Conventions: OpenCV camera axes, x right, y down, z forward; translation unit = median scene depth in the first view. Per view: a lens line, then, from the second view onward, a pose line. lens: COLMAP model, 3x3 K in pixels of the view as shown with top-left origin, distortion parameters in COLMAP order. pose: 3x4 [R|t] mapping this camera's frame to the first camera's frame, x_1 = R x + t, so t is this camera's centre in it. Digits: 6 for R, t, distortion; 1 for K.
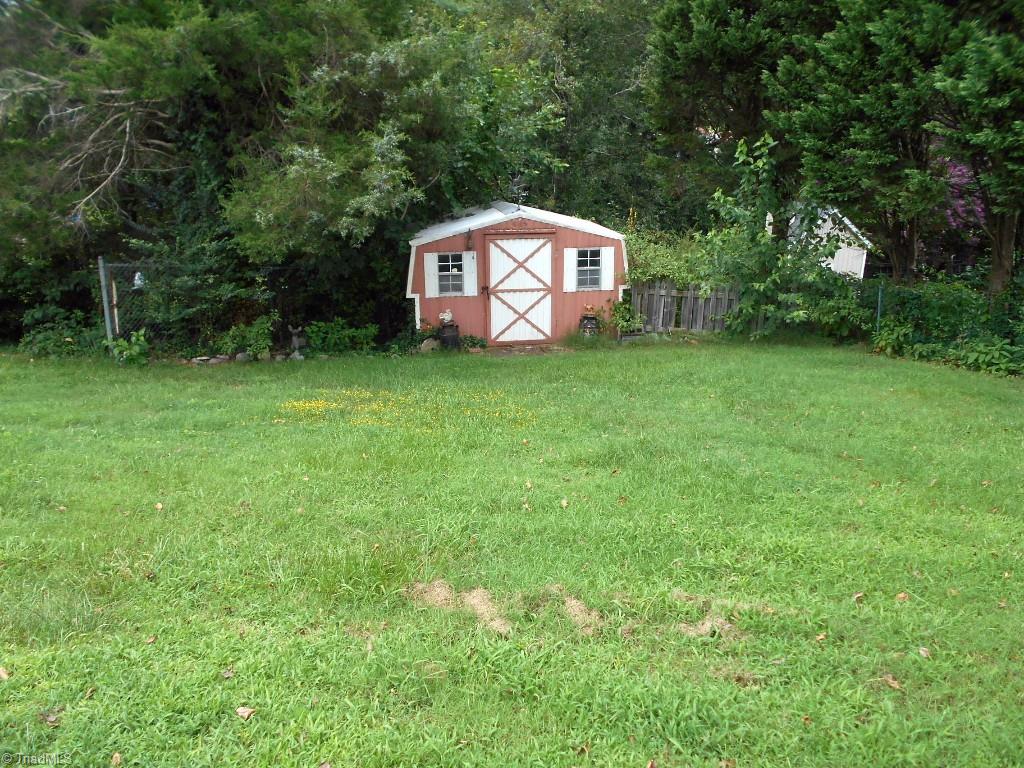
lens RADIAL K [[792.4, 0, 513.7], [0, 792.4, 384.2], [0, 0, 1]] dist [-0.002933, -0.000803]
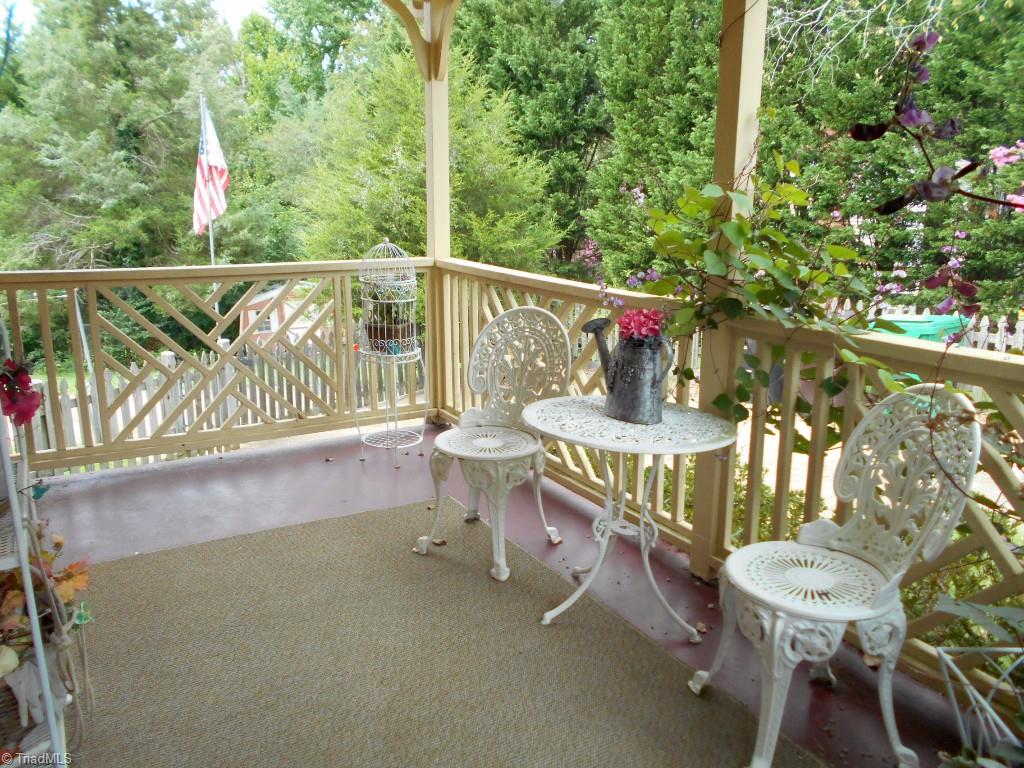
lens RADIAL K [[792.4, 0, 509.9], [0, 792.4, 382.5], [0, 0, 1]] dist [-0.002933, -0.000803]
pose [[0.980700, -0.076473, 0.179941, 0.197508], [0.089776, 0.993707, -0.066975, 0.256131], [-0.173687, 0.081837, 0.981395, -1.285039]]
